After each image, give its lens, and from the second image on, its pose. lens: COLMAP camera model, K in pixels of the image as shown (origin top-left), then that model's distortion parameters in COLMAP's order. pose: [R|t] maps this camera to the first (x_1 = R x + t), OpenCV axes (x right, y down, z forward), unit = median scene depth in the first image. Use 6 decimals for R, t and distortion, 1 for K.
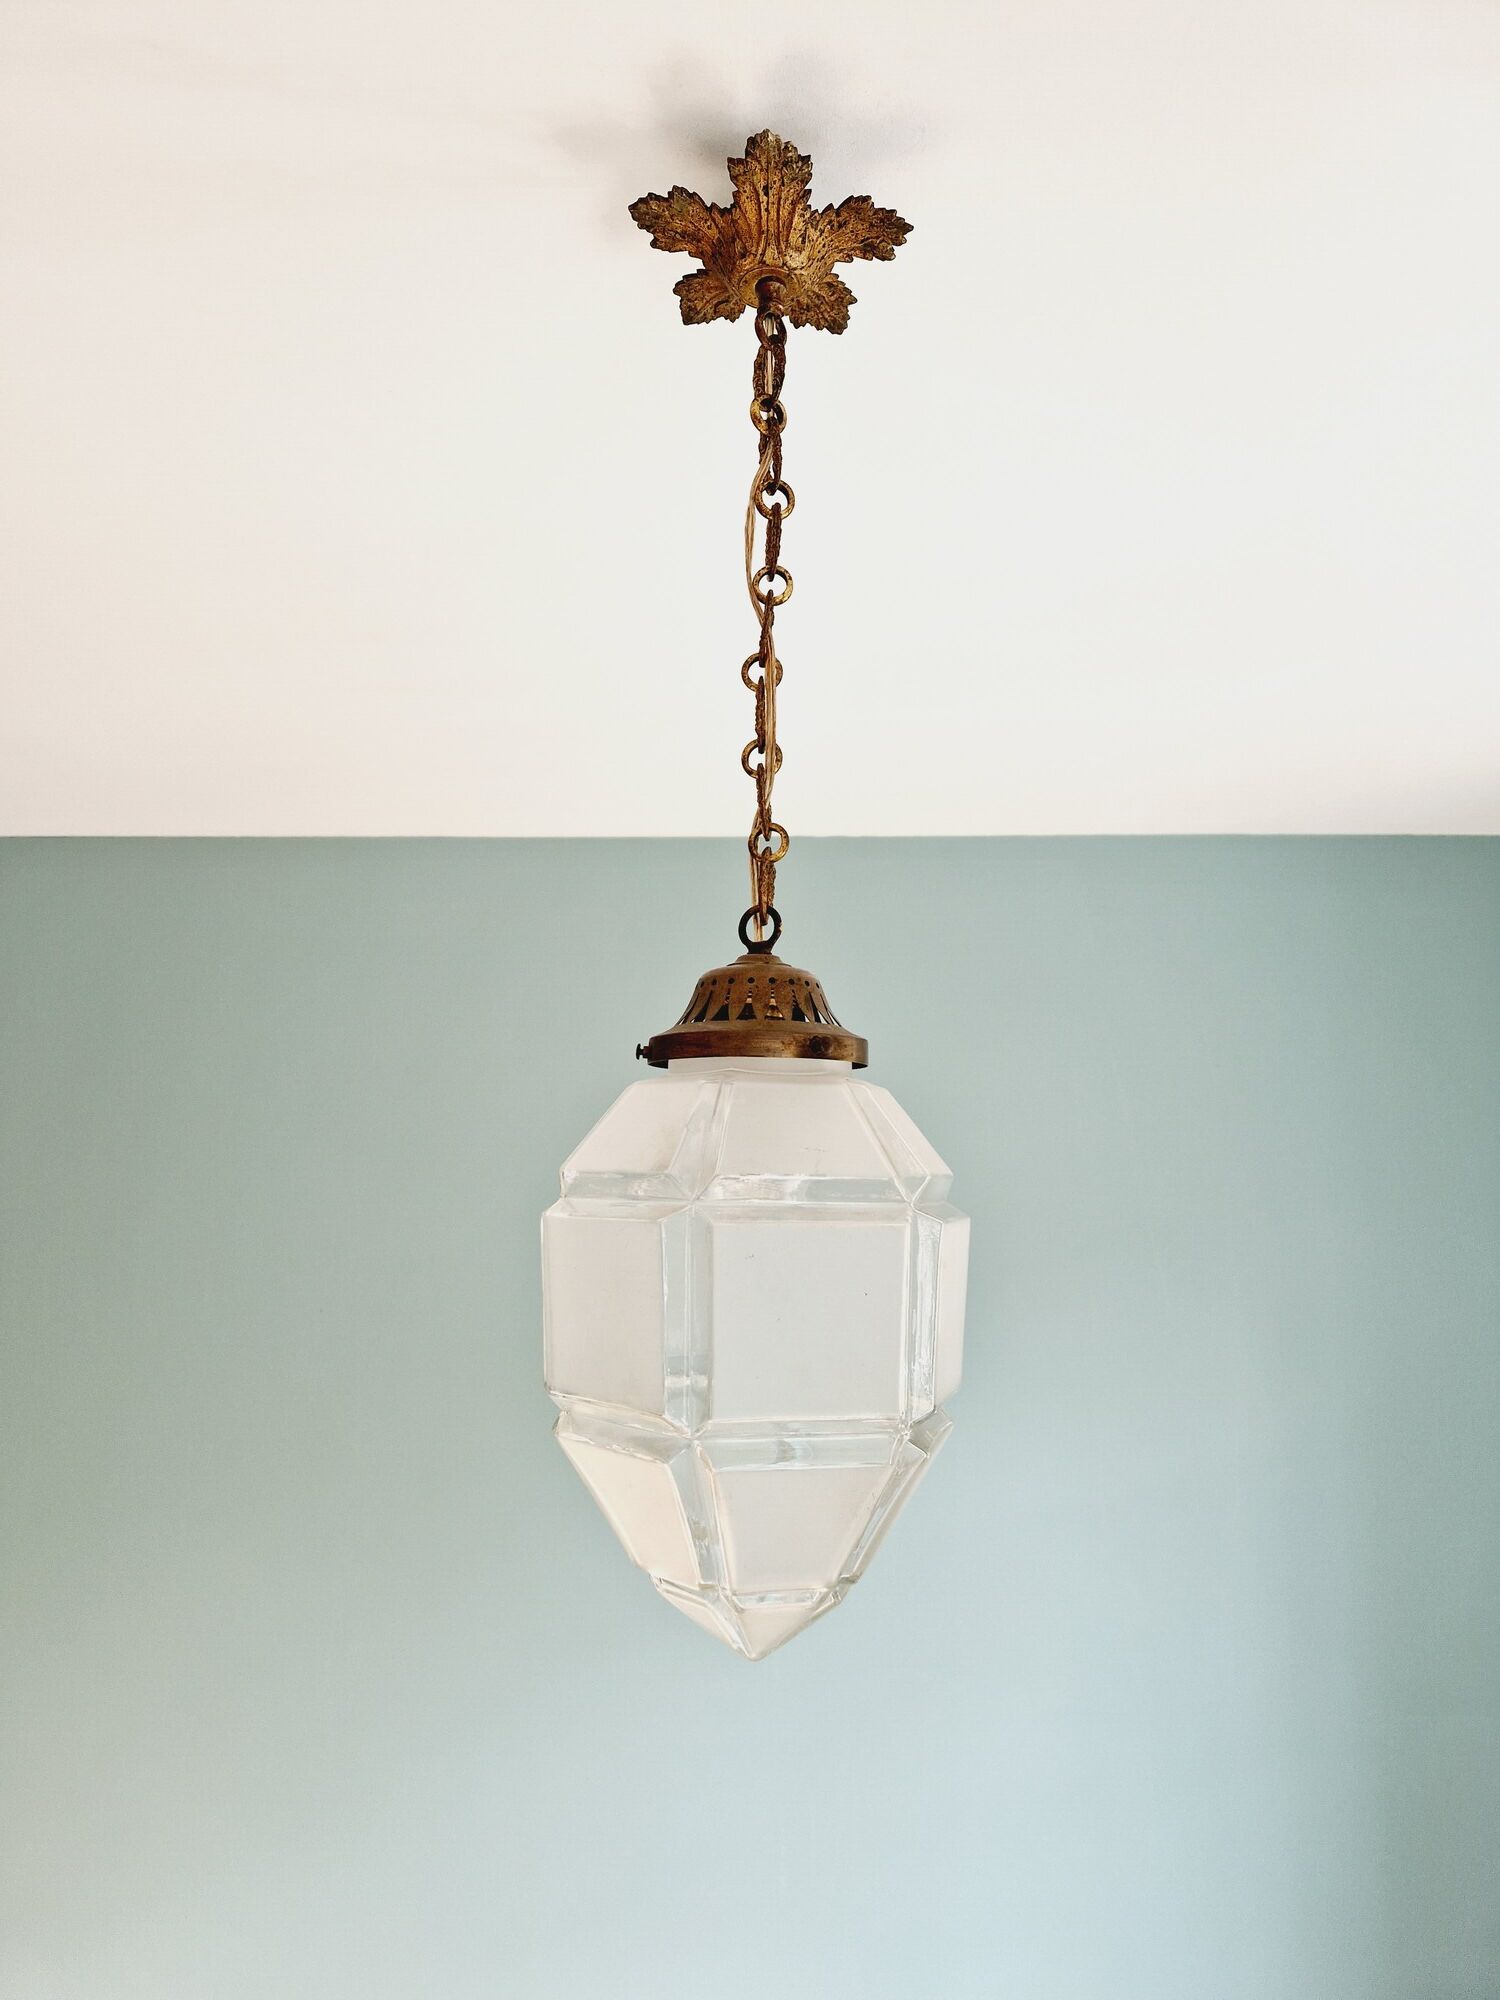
lens RADIAL K [[1382.0, 0, 724.3], [0, 1382.0, 1028.4], [0, 0, 1]] dist [0.065857, -0.055306]
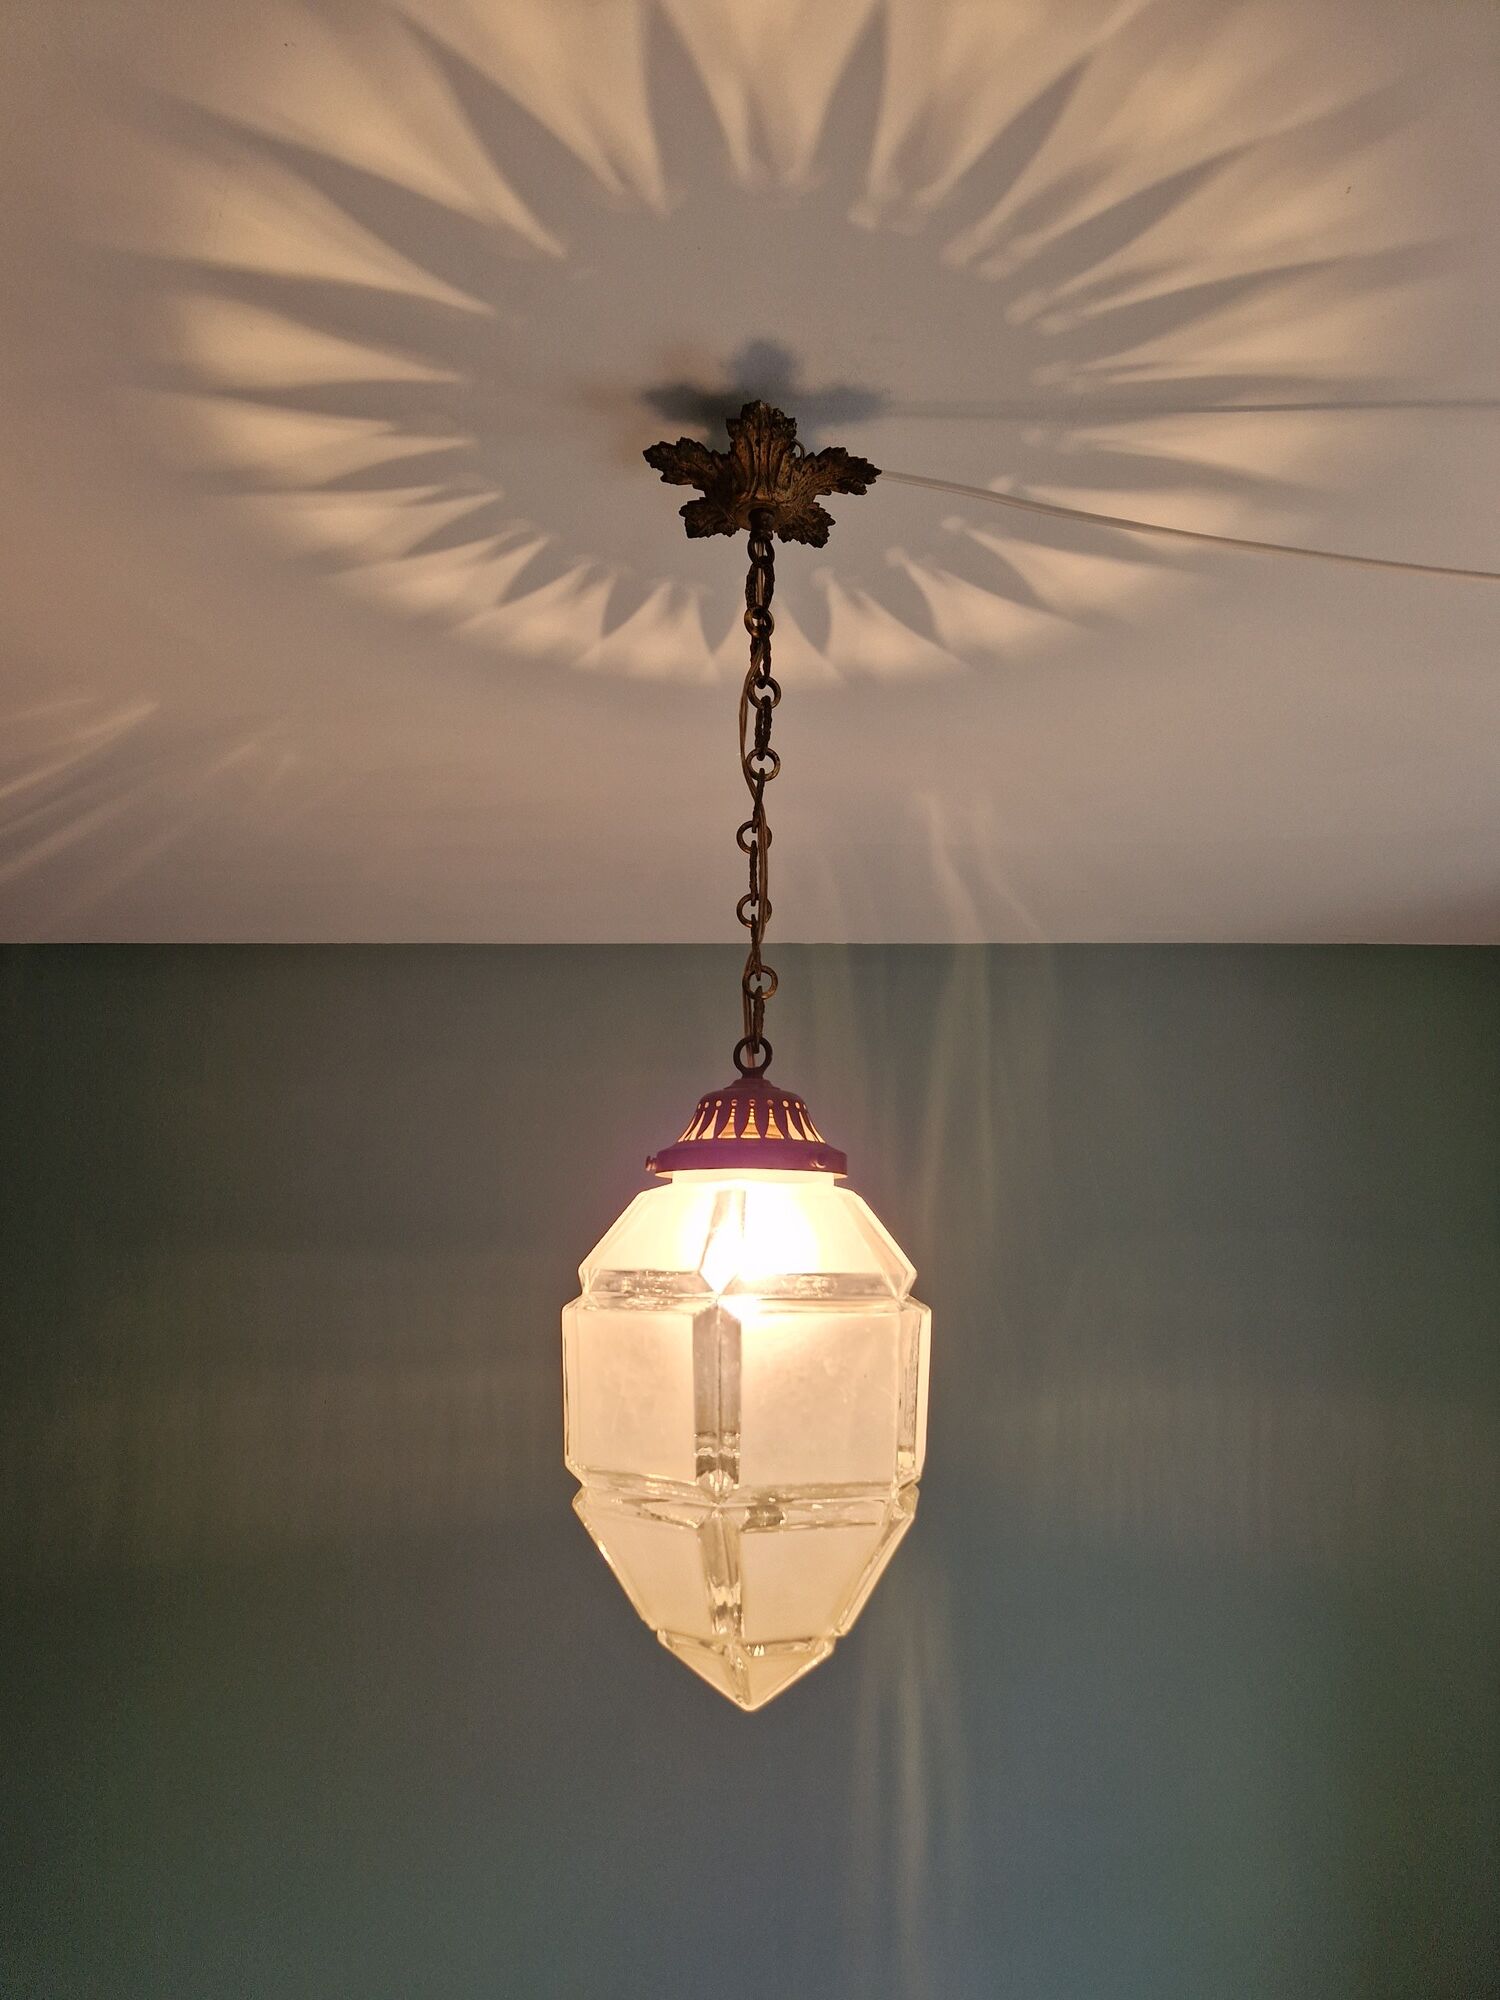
lens RADIAL K [[1382.0, 0, 746.0], [0, 1382.0, 1034.3], [0, 0, 1]] dist [0.065857, -0.055306]
pose [[0.999778, 0.003457, 0.020788, -0.003464], [-0.002218, 0.998236, -0.059332, -0.021288], [-0.020957, 0.059273, 0.998022, -0.156689]]
